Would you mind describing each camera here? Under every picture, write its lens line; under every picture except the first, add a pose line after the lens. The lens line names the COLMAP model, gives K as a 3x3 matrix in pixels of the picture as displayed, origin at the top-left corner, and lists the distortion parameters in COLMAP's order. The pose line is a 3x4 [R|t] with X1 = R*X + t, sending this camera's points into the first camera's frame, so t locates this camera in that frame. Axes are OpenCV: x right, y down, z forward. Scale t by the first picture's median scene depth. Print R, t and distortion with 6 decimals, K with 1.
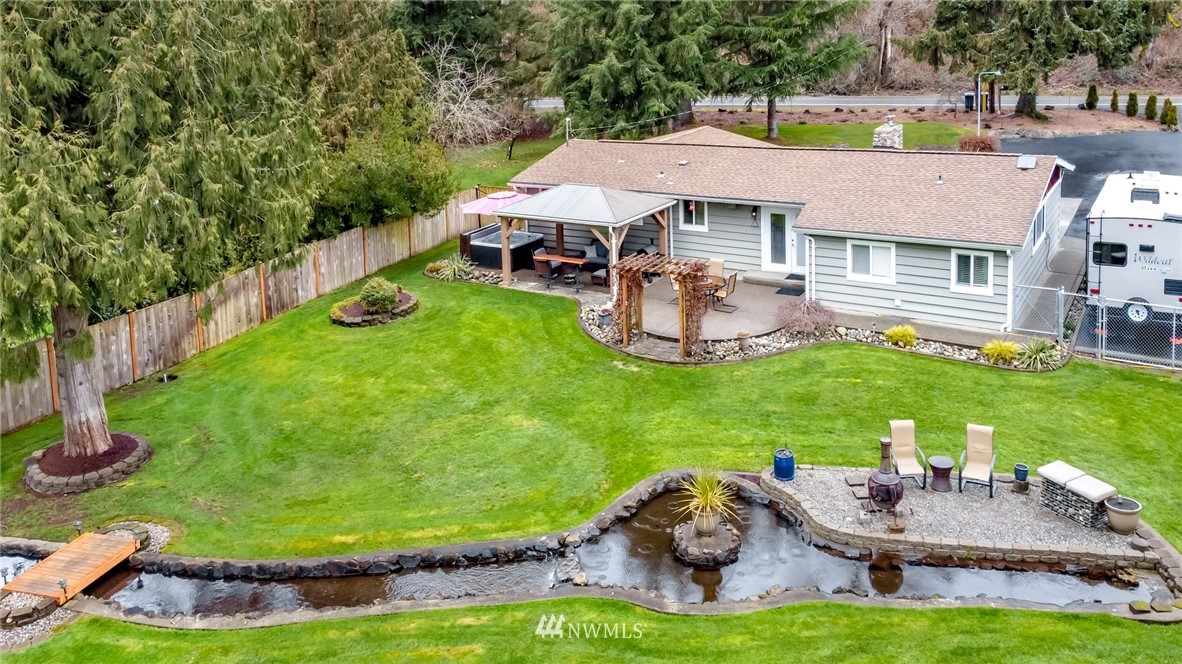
lens RADIAL K [[956.1, 0, 586.6], [0, 956.1, 128.8], [0, 0, 1]] dist [-0.012438, 0.002126]
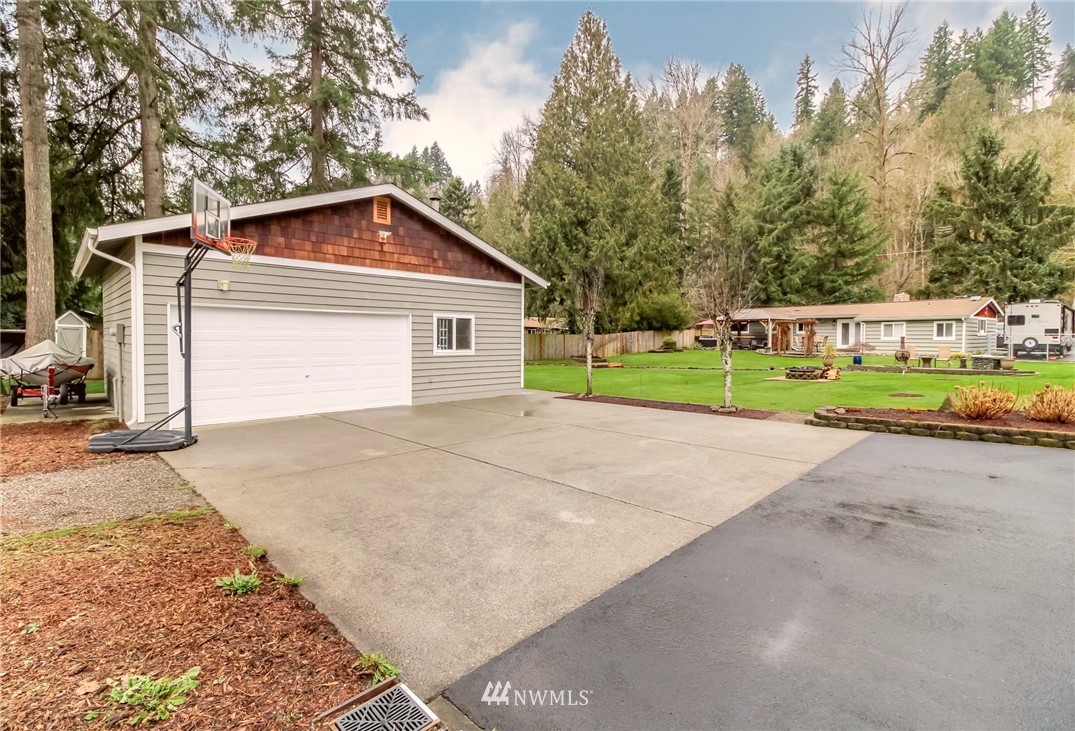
lens RADIAL K [[507.0, 0, 532.2], [0, 507.0, 350.3], [0, 0, 1]] dist [0.002419, -0.007120]
pose [[0.949156, 0.057593, -0.309494, -0.142130], [-0.084657, 0.993604, -0.074728, 0.322146], [0.303211, 0.097130, 0.947960, -0.404695]]
